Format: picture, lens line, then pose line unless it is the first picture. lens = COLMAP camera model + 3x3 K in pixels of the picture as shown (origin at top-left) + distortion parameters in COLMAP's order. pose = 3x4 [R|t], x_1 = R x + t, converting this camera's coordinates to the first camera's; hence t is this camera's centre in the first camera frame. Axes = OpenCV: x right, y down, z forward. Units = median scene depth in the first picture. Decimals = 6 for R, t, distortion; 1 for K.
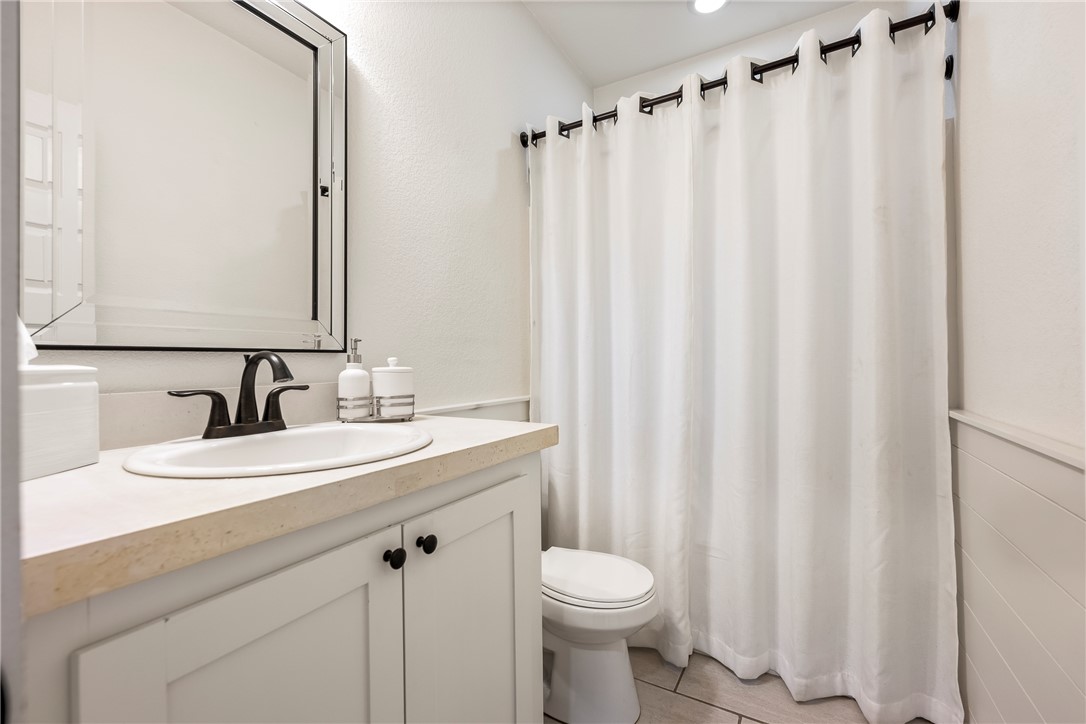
lens RADIAL K [[473.2, 0, 543.0], [0, 473.2, 362.0], [0, 0, 1]] dist [0.003721, 0.000531]
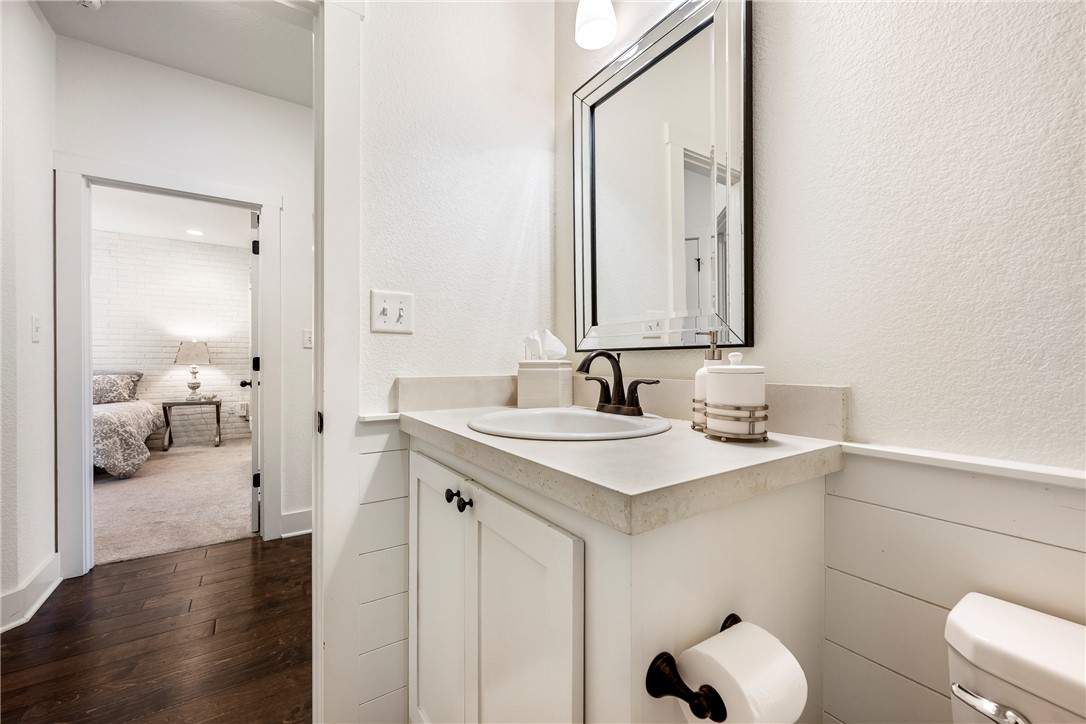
lens RADIAL K [[439.1, 0, 543.0], [0, 439.1, 362.0], [0, 0, 1]] dist [0.001097, 0.000046]
pose [[-0.446793, 0.011537, -0.894563, 0.548799], [0.006099, 0.999933, 0.009850, -0.003861], [0.894617, -0.001055, -0.446833, 1.340457]]
